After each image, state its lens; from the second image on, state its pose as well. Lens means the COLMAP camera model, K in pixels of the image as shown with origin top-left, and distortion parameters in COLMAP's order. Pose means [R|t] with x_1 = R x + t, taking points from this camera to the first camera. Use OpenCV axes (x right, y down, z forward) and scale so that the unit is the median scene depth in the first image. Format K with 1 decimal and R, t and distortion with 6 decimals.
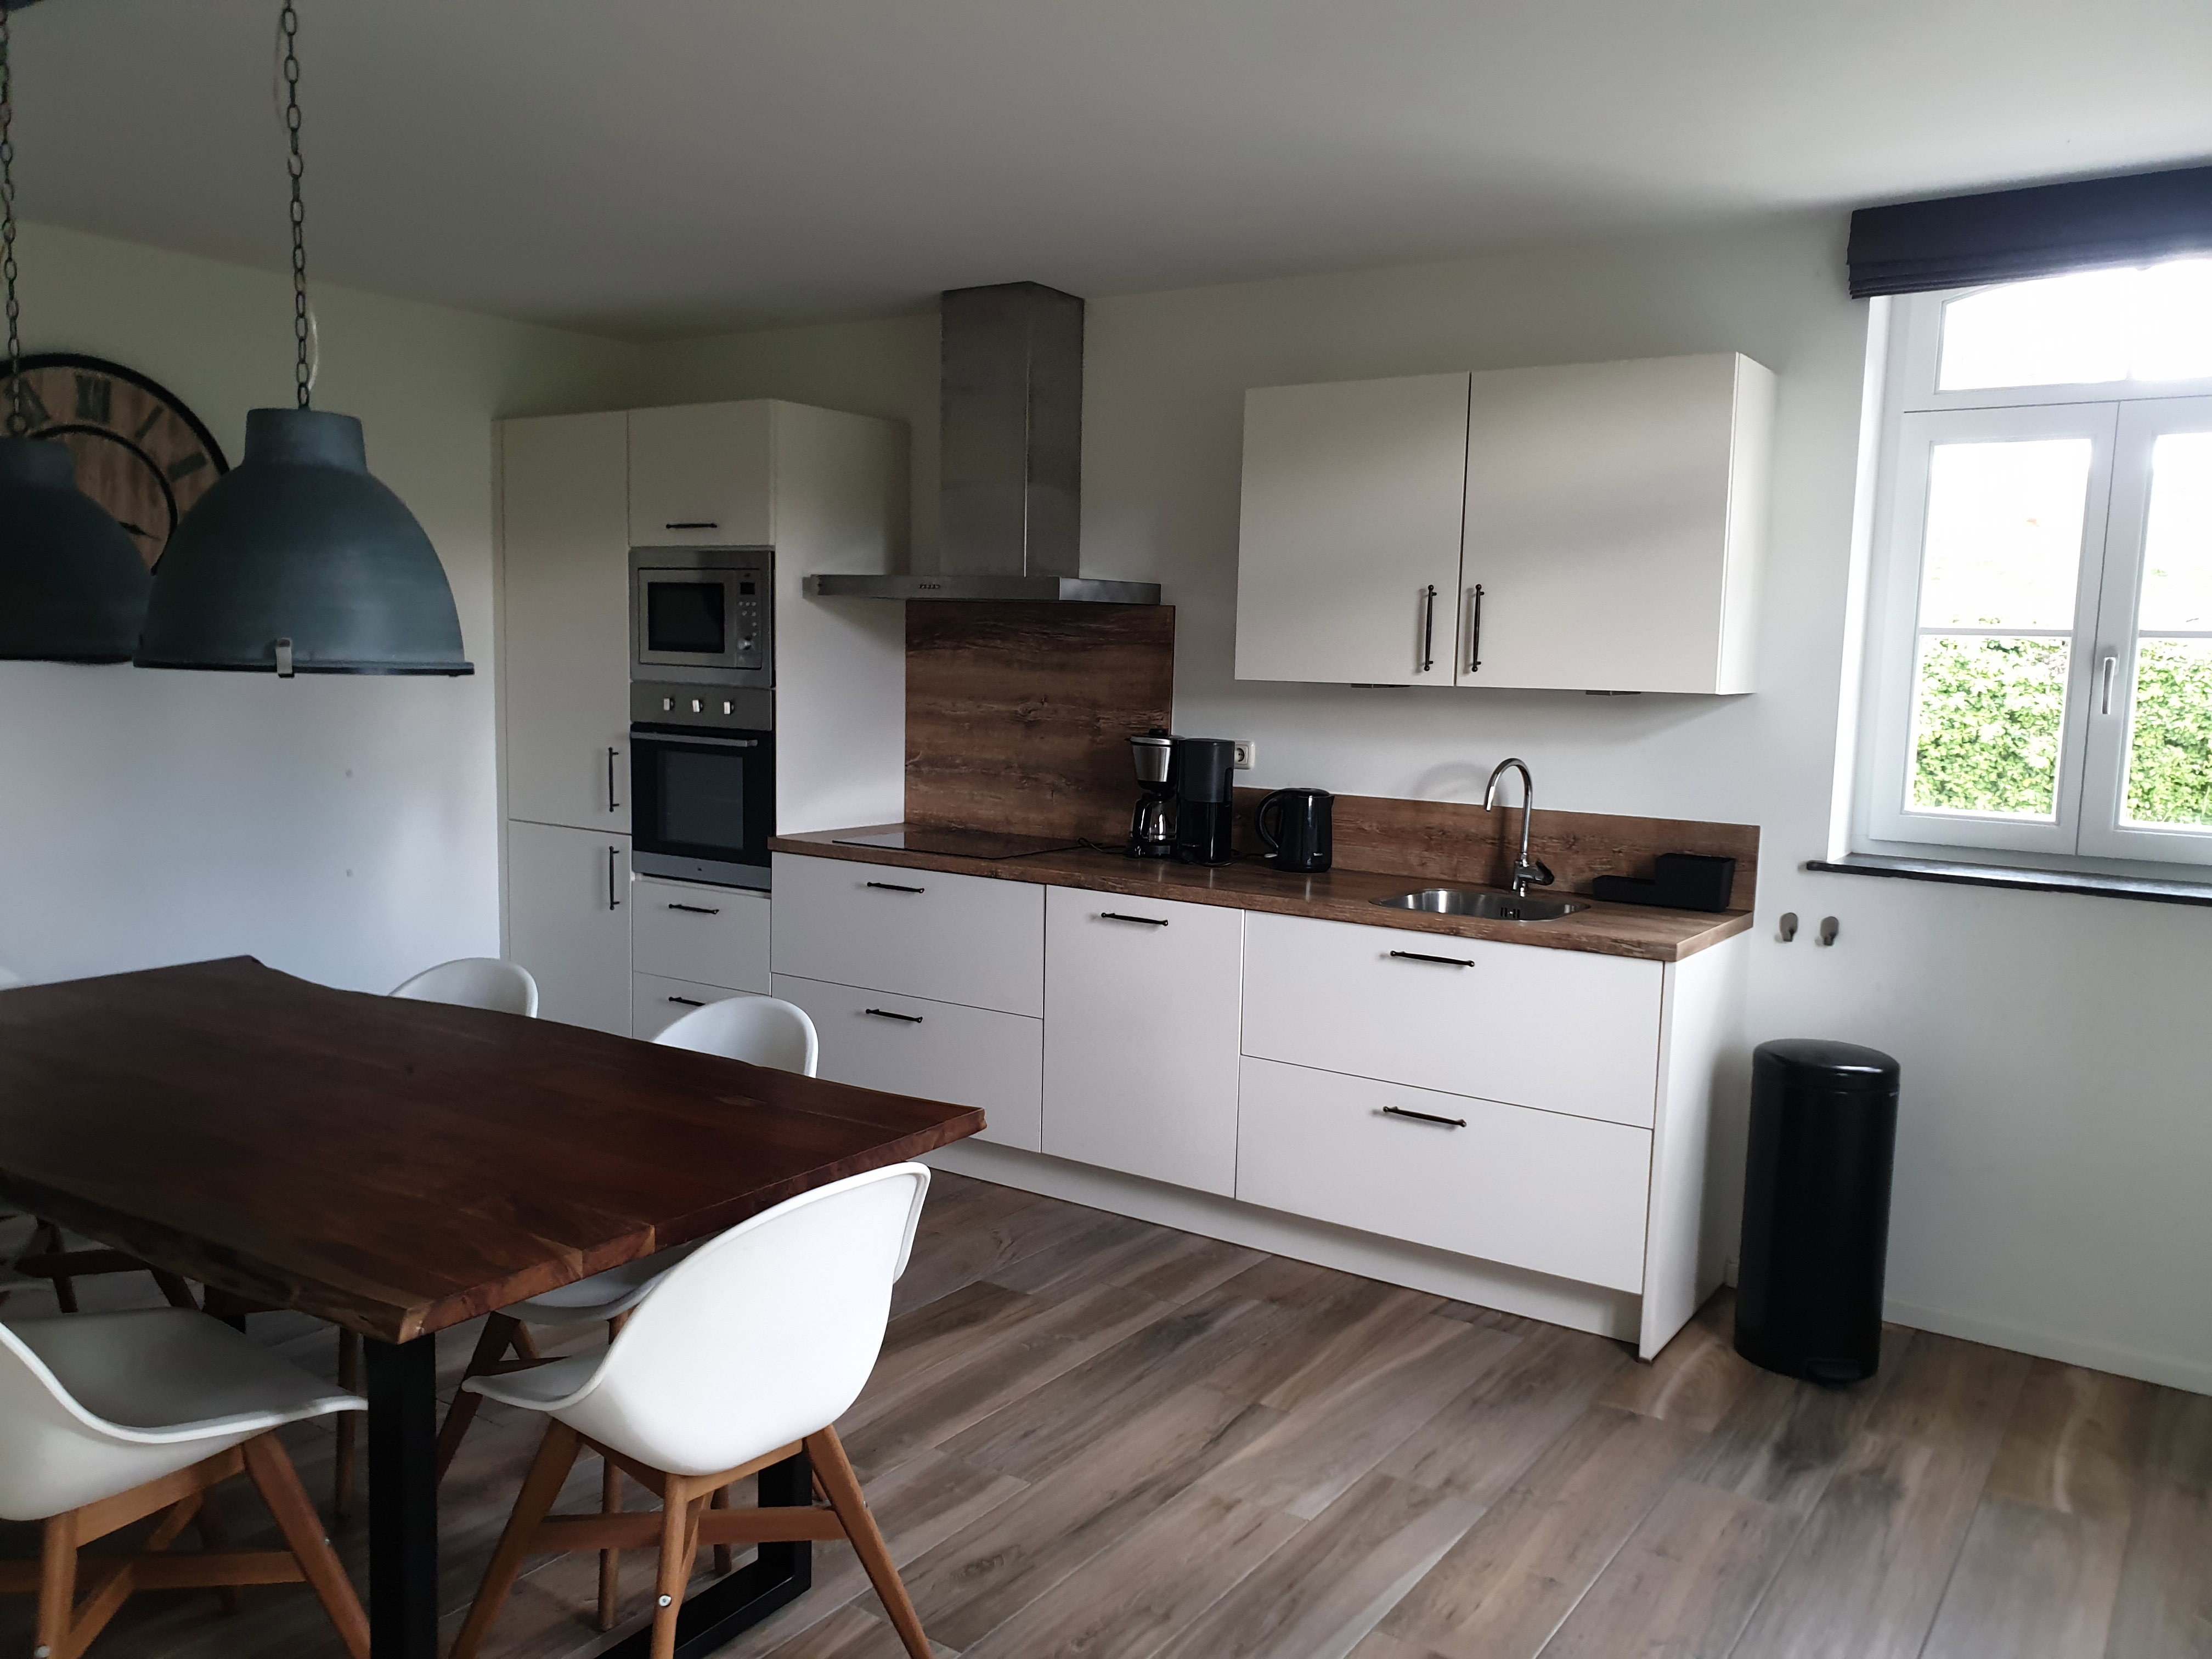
lens RADIAL K [[1672.3, 0, 1106.0], [0, 1672.3, 829.5], [0, 0, 1]] dist [-0.020157, 0.008030]
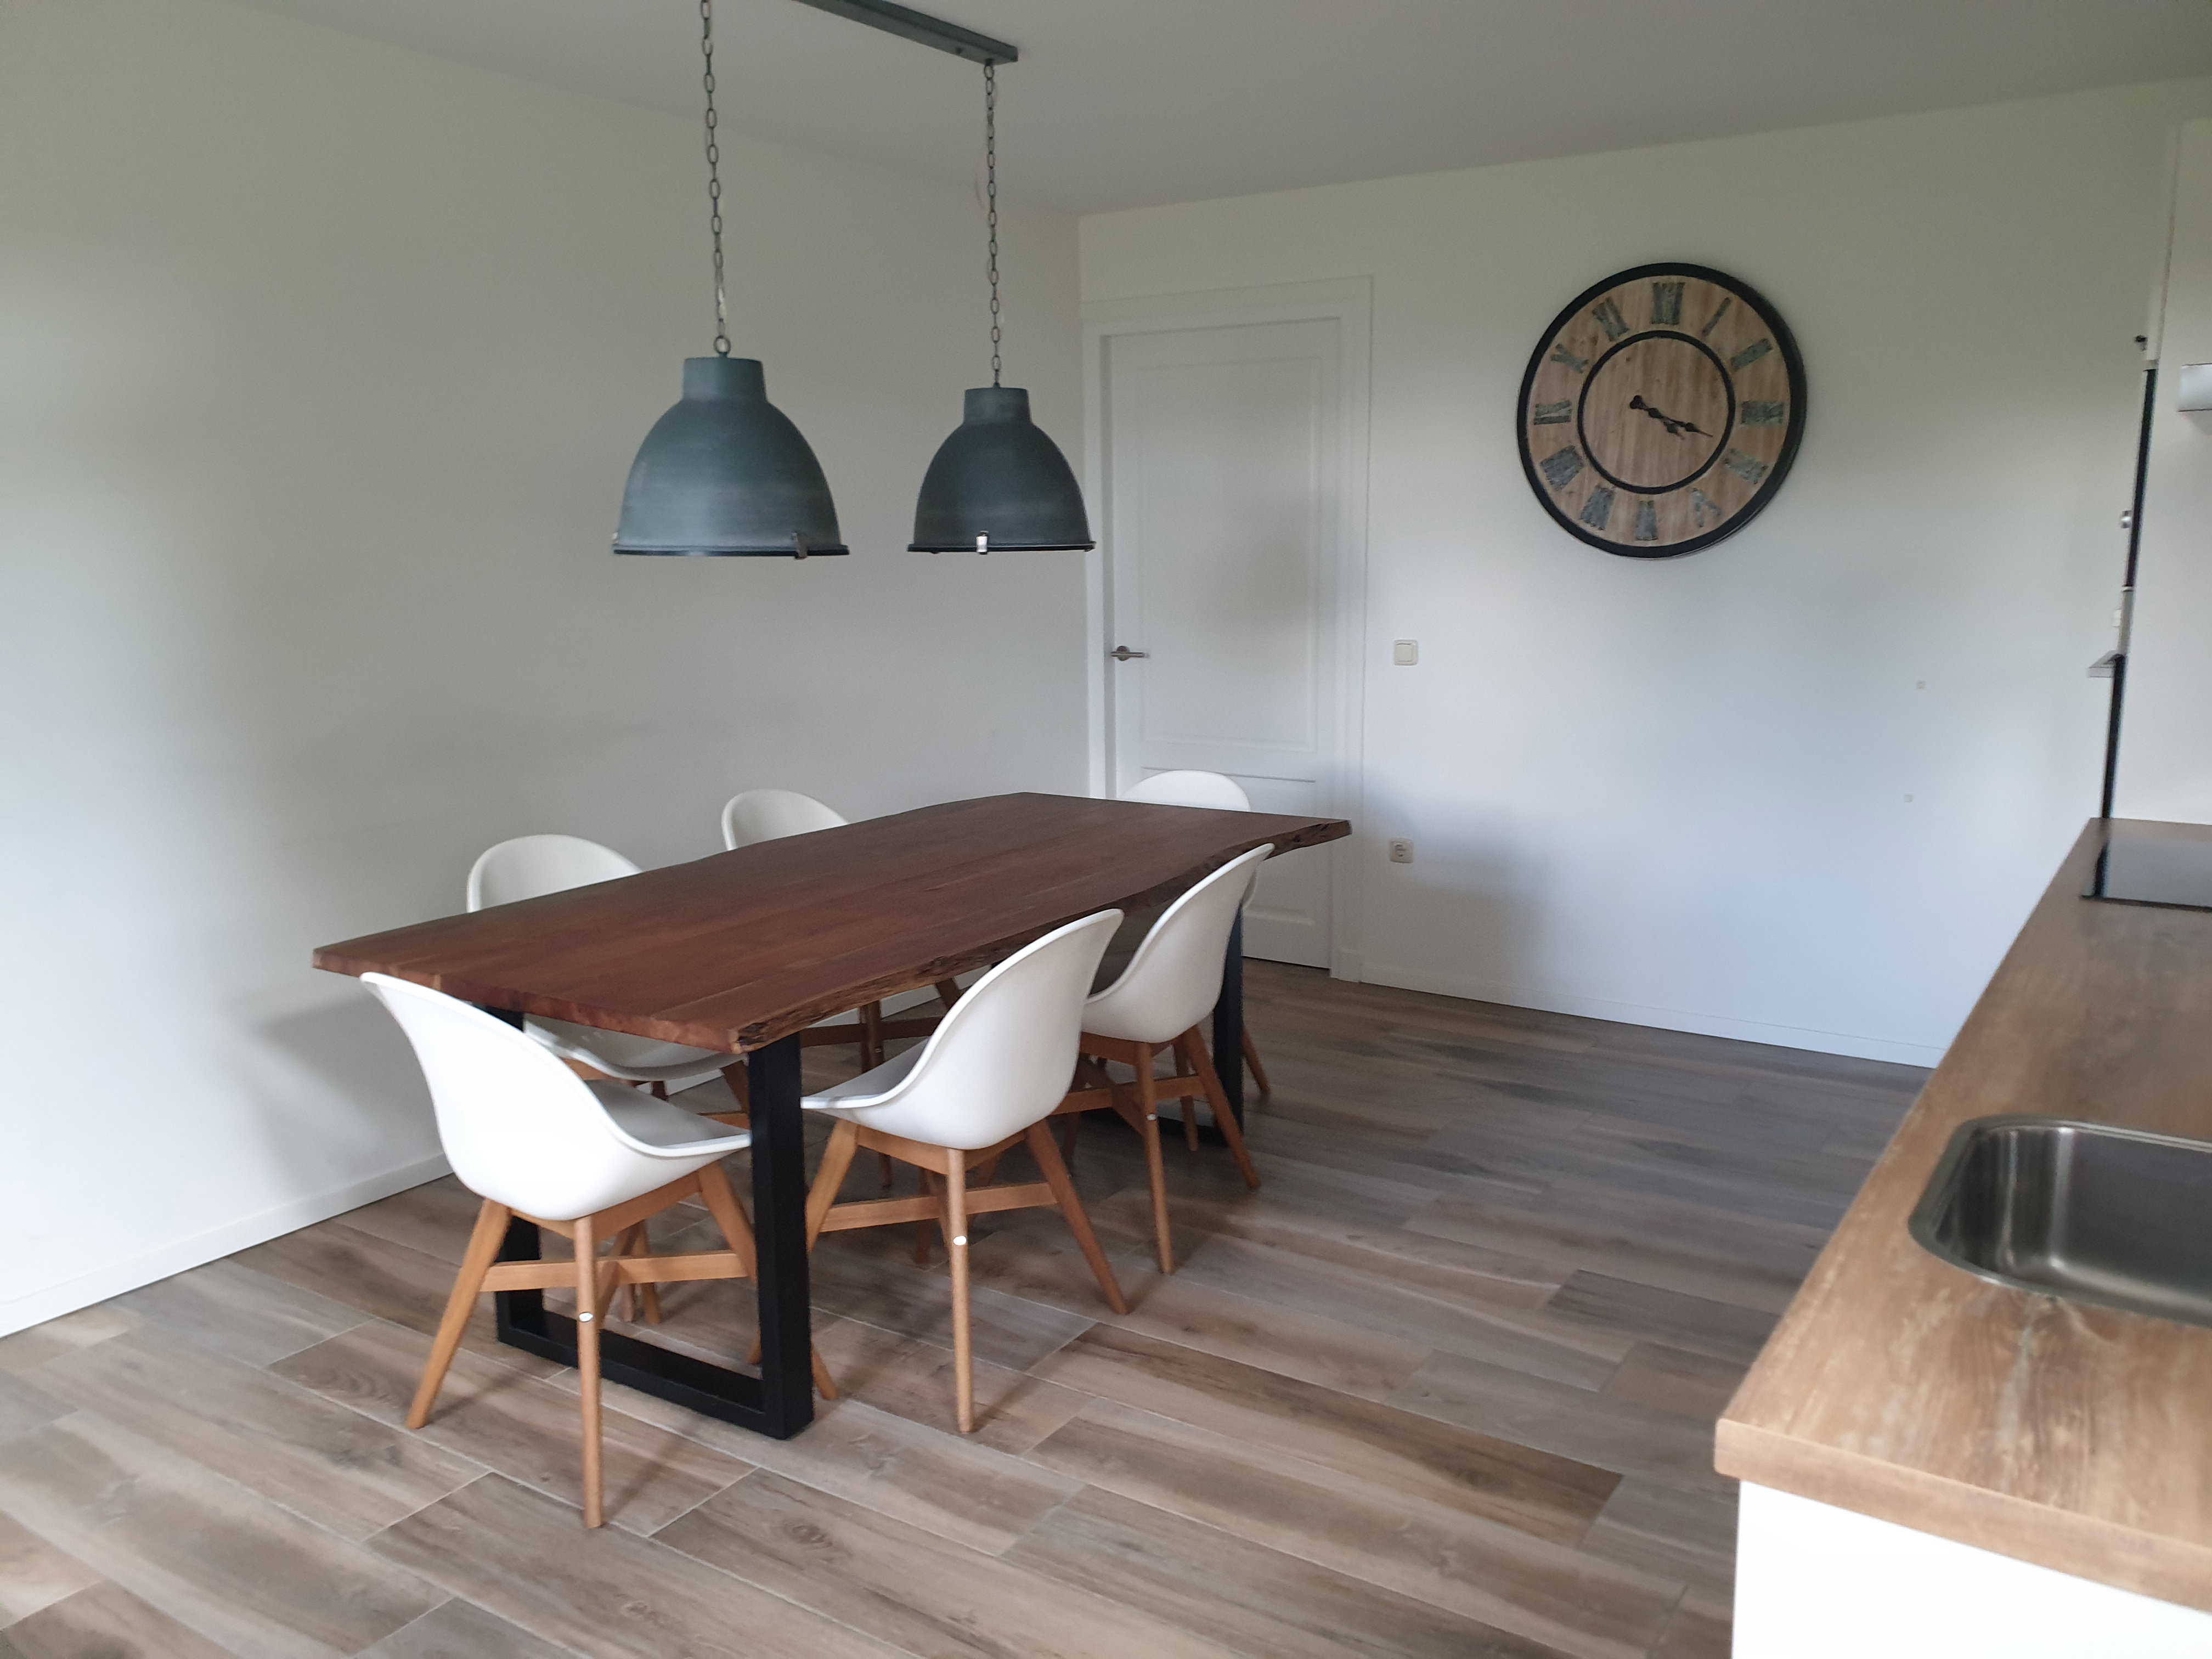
lens RADIAL K [[1655.8, 0, 1106.0], [0, 1655.8, 829.5], [0, 0, 1]] dist [0.012777, 0.004860]
pose [[0.053990, 0.145022, -0.987954, 0.559768], [-0.100876, 0.985128, 0.139094, -0.056316], [0.993433, 0.092151, 0.067817, 0.773527]]
